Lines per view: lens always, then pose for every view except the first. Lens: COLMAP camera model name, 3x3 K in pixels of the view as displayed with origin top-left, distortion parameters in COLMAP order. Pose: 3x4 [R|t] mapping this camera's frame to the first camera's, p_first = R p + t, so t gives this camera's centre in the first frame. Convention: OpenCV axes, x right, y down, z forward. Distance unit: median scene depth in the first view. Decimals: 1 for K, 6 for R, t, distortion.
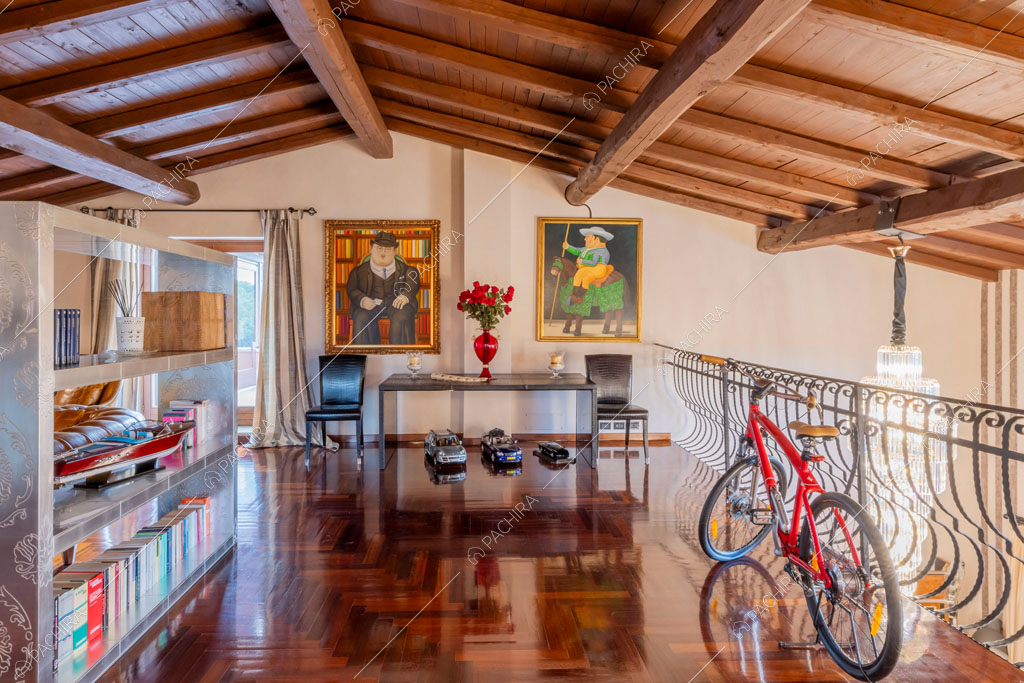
lens RADIAL K [[618.3, 0, 508.9], [0, 618.3, 308.7], [0, 0, 1]] dist [-0.002804, -0.002921]
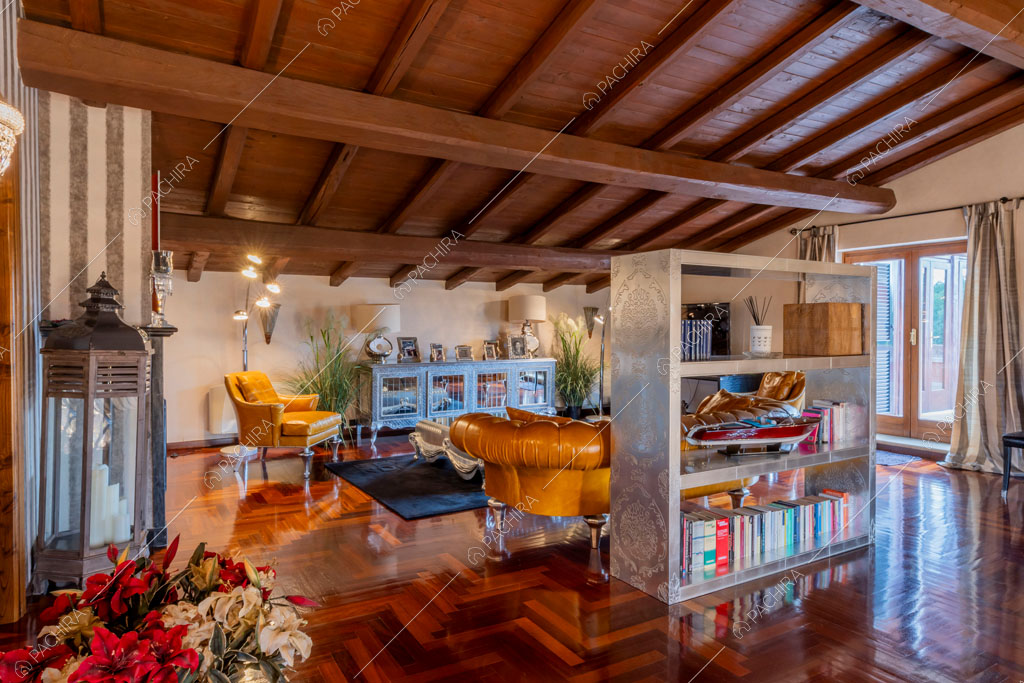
lens RADIAL K [[618.3, 0, 508.9], [0, 618.3, 308.7], [0, 0, 1]] dist [-0.002804, -0.002921]
pose [[0.476335, -0.022823, -0.878968, 0.182432], [0.011930, 0.999739, -0.019494, -0.002158], [0.879183, -0.001201, 0.476483, -0.031109]]
